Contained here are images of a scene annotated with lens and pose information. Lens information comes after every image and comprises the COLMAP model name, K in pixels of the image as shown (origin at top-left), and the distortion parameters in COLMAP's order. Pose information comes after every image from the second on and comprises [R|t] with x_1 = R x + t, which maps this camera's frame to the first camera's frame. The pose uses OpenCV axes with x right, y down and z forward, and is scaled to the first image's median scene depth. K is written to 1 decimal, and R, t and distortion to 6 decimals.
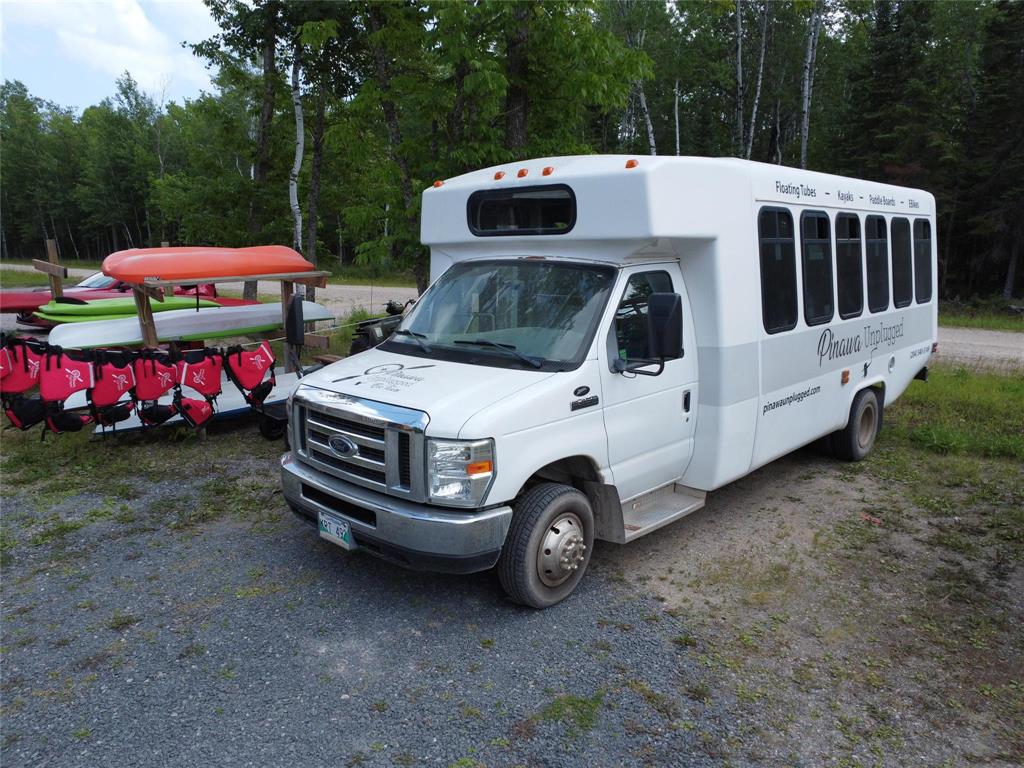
lens RADIAL K [[753.9, 0, 519.3], [0, 753.9, 385.1], [0, 0, 1]] dist [-0.131867, 0.182894]
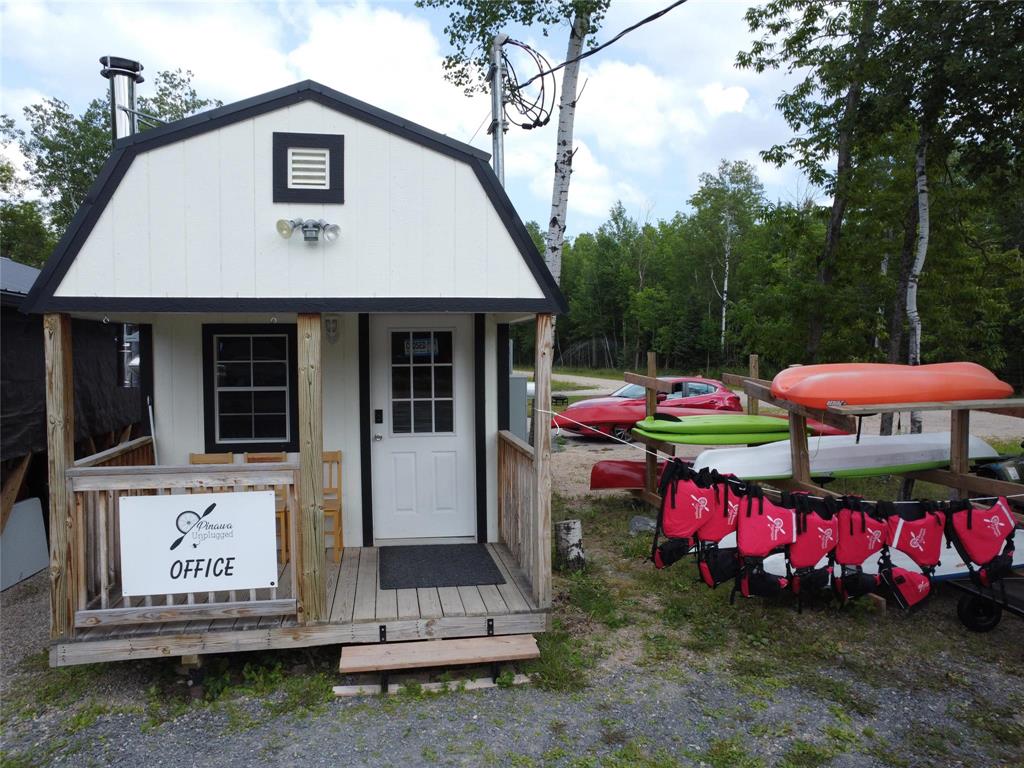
lens RADIAL K [[753.9, 0, 518.6], [0, 753.9, 379.7], [0, 0, 1]] dist [-0.131867, 0.182894]
pose [[0.840582, 0.020785, -0.541285, -0.323423], [-0.102346, 0.987360, -0.121023, -0.033628], [0.531928, 0.157128, 0.832084, 0.137086]]
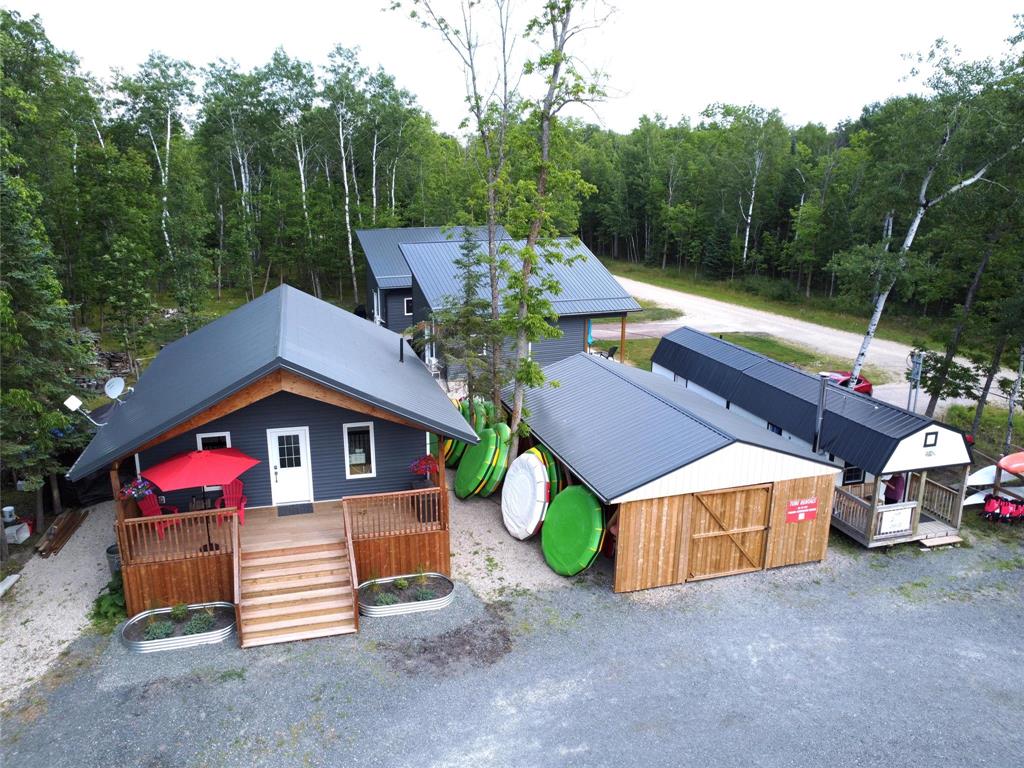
lens RADIAL K [[751.5, 0, 513.4], [0, 751.5, 389.7], [0, 0, 1]] dist [-0.089453, 0.105522]
pose [[0.892335, 0.126046, -0.433417, -0.975354], [-0.089920, 0.990613, 0.102959, -0.546593], [0.442326, -0.052901, 0.895293, -2.357481]]
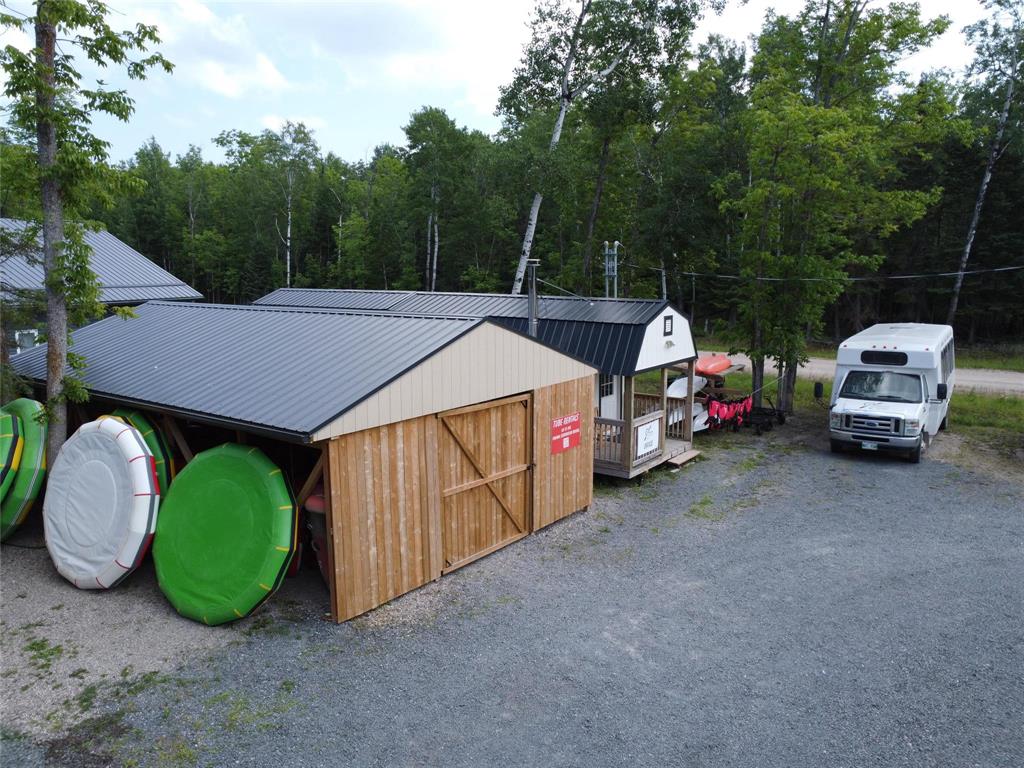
lens RADIAL K [[753.9, 0, 519.1], [0, 753.9, 380.0], [0, 0, 1]] dist [-0.131867, 0.182894]
pose [[0.985051, -0.031024, 0.169446, -1.518773], [0.036266, 0.998952, -0.027925, -0.062162], [-0.168402, 0.033653, 0.985144, -1.420114]]
